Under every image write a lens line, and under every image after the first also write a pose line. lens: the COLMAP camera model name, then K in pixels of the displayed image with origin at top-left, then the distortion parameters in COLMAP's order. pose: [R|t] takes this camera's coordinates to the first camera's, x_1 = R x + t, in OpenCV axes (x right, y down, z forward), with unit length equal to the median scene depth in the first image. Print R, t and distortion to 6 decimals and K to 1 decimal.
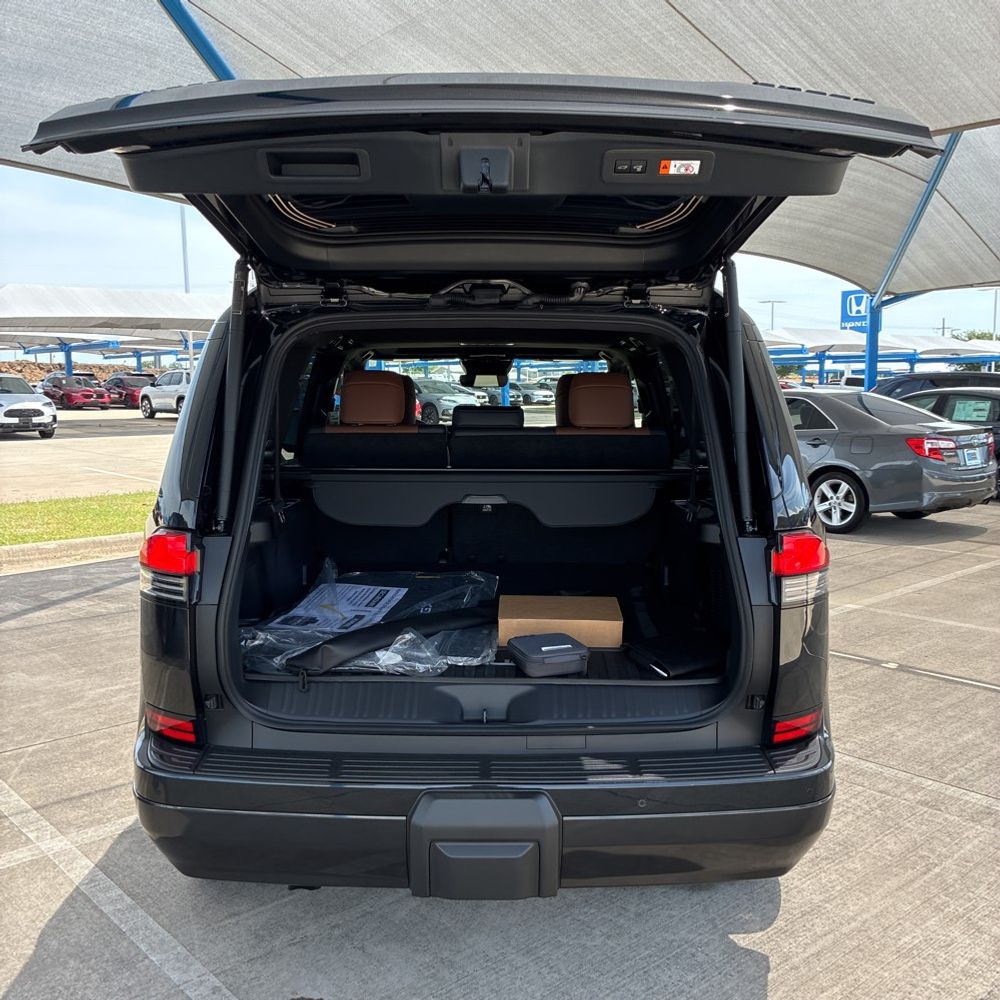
lens RADIAL K [[1018.1, 0, 497.4], [0, 1018.1, 521.6], [0, 0, 1]] dist [0.010849, 0.000000]
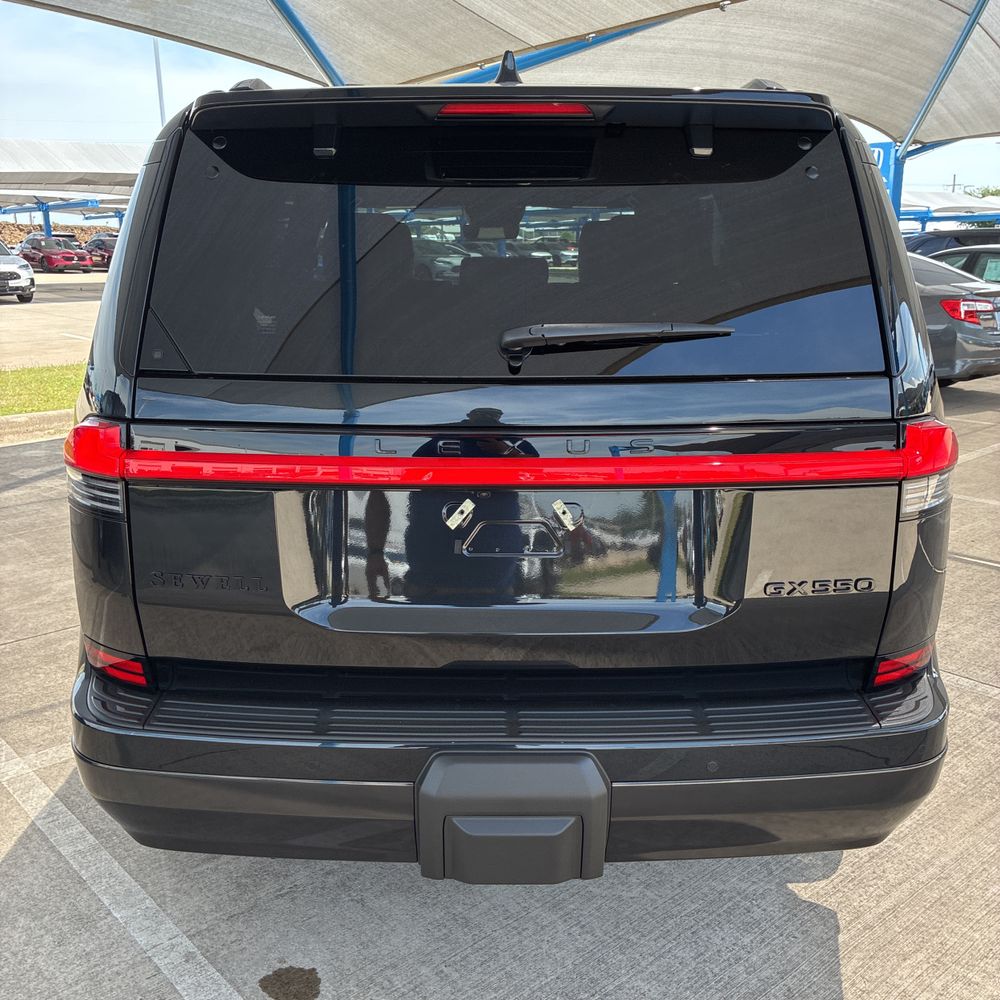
lens RADIAL K [[1018.1, 0, 495.3], [0, 1018.1, 500.2], [0, 0, 1]] dist [0.010849, 0.000000]
pose [[0.999990, -0.002718, 0.003494, -0.019752], [0.002318, 0.993949, 0.109817, -0.010498], [-0.003771, -0.109808, 0.993946, 0.167321]]
